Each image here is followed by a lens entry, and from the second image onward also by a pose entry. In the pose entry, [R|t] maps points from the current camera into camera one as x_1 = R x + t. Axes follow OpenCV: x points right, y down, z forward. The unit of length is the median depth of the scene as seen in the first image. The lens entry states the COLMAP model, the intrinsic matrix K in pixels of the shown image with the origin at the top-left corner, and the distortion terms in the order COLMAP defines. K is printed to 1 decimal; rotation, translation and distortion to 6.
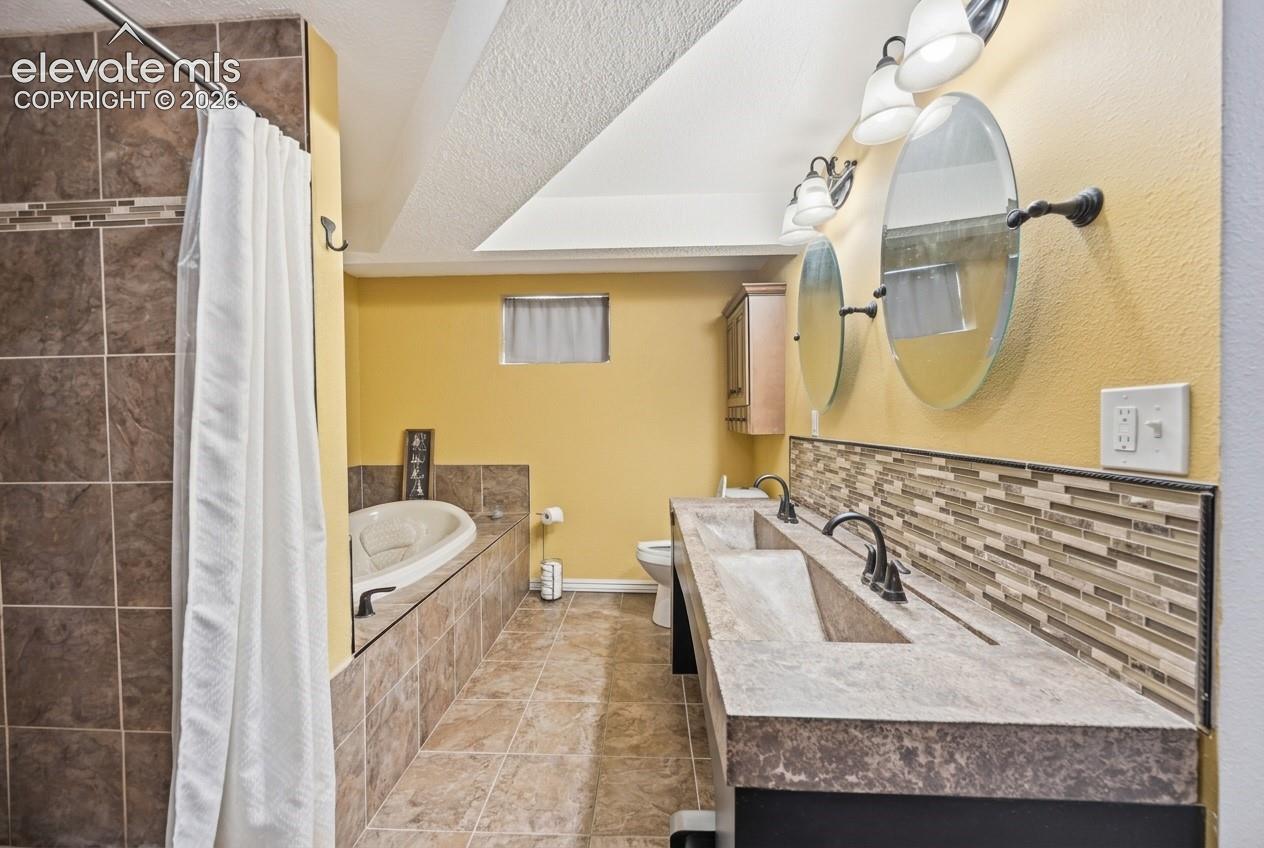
lens RADIAL K [[491.6, 0, 630.8], [0, 491.6, 417.6], [0, 0, 1]] dist [-0.000878, 0.000172]
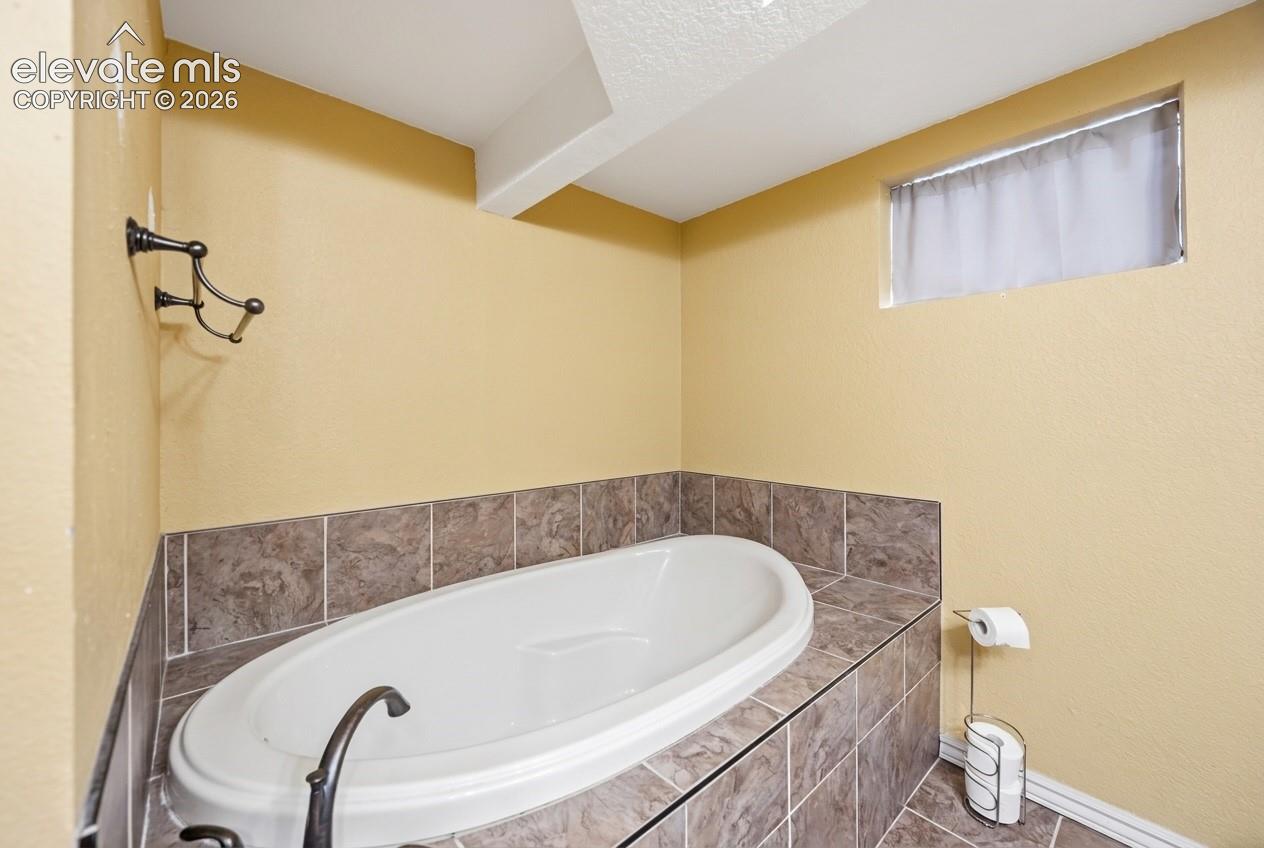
lens RADIAL K [[491.6, 0, 627.6], [0, 491.6, 418.7], [0, 0, 1]] dist [-0.000878, 0.000172]
pose [[0.689579, 0.003492, -0.724202, -0.069384], [-0.015234, 0.999837, -0.009684, 0.022879], [0.724050, 0.017710, 0.689520, 0.451239]]
